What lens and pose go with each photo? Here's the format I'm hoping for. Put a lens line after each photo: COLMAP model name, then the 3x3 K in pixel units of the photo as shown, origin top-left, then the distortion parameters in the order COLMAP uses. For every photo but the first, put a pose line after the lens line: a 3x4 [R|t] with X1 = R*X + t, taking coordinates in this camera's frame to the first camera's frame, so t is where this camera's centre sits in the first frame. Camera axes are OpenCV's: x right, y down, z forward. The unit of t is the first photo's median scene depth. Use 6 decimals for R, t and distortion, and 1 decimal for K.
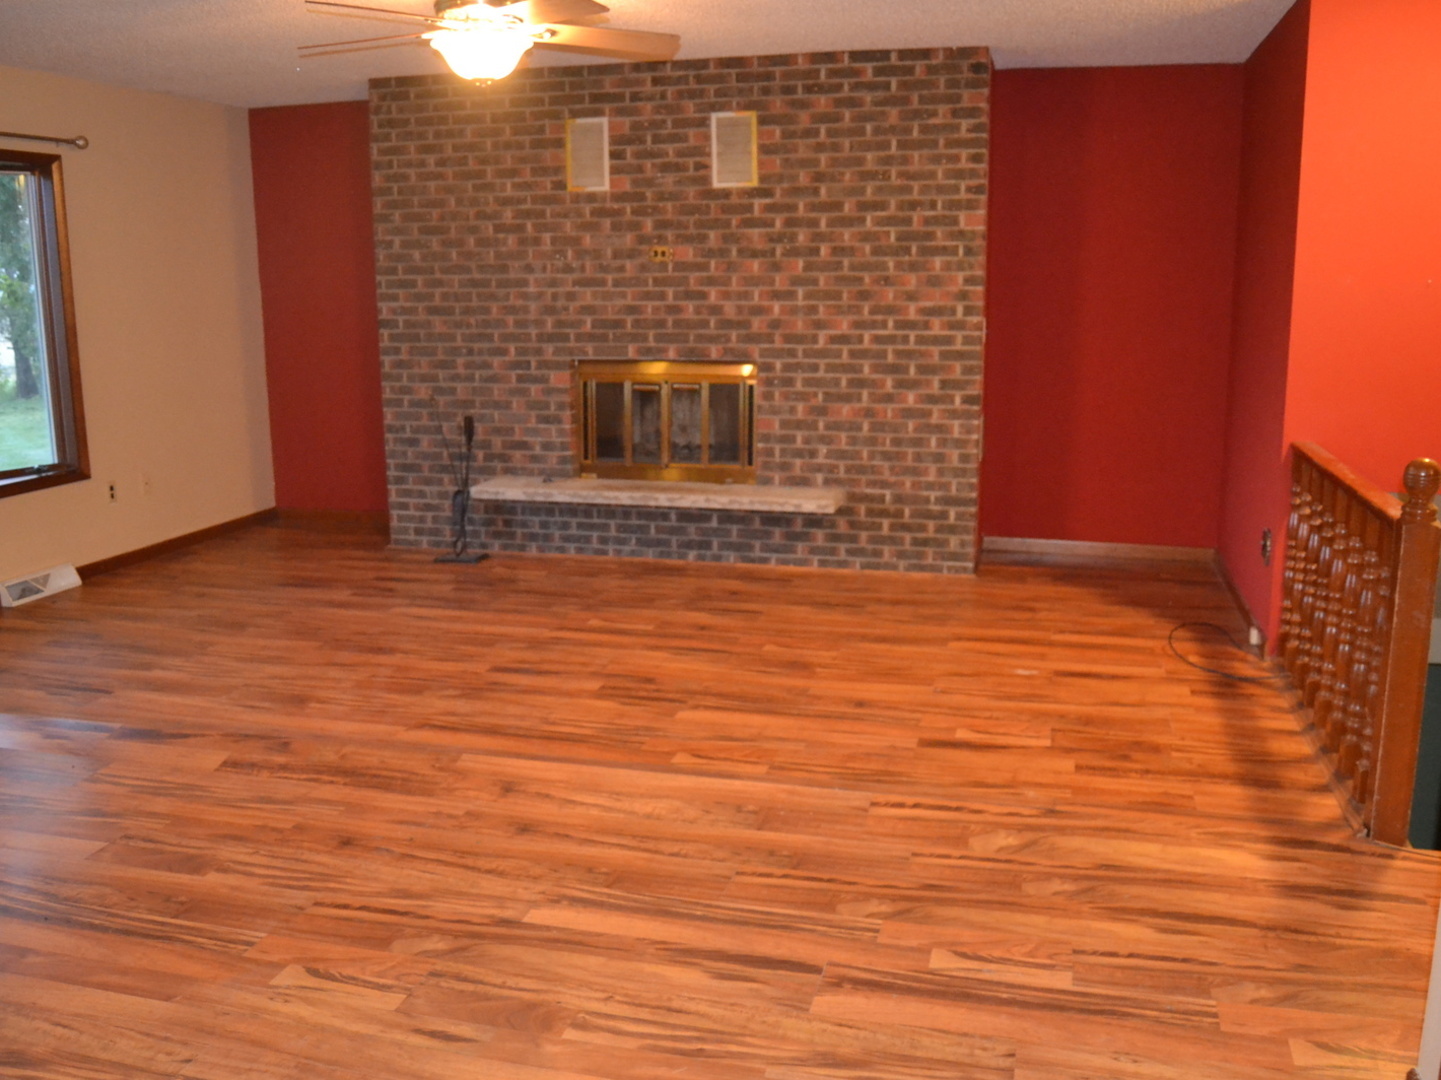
lens RADIAL K [[1331.9, 0, 717.6], [0, 1331.9, 520.7], [0, 0, 1]] dist [-0.073515, 0.000000]
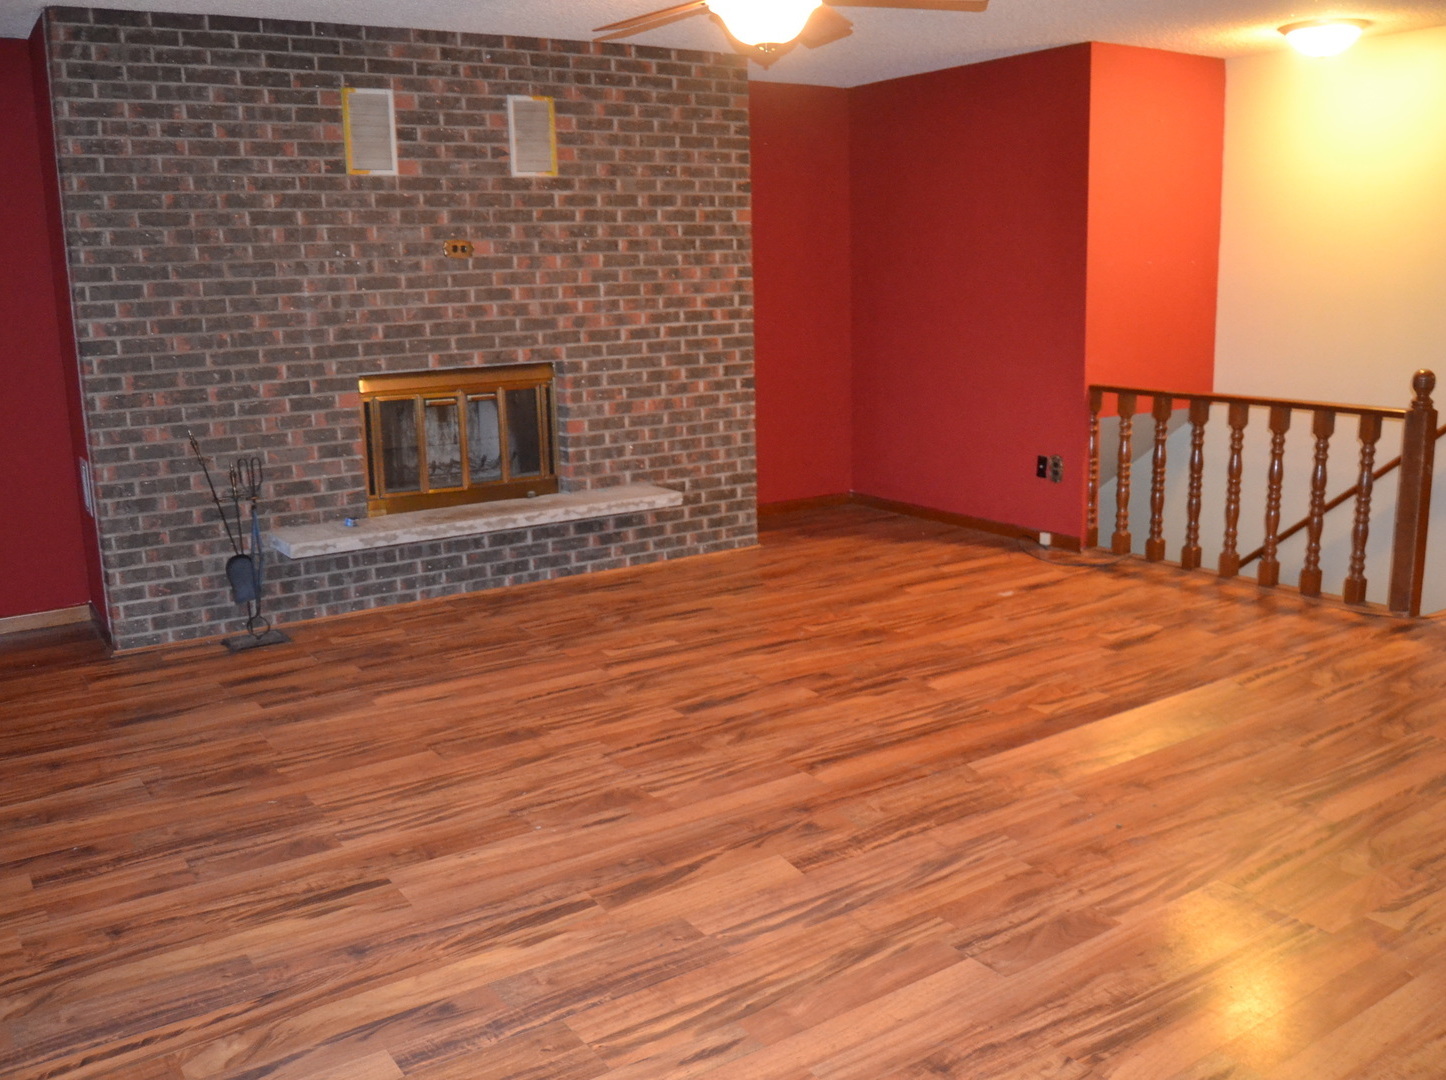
lens RADIAL K [[1336.5, 0, 638.8], [0, 1336.5, 524.5], [0, 0, 1]] dist [-0.073515, 0.000000]
pose [[0.660593, -0.149782, 0.735651, -0.663432], [0.158136, 0.985672, 0.058686, -0.053916], [-0.733901, 0.077566, 0.674814, 0.334405]]
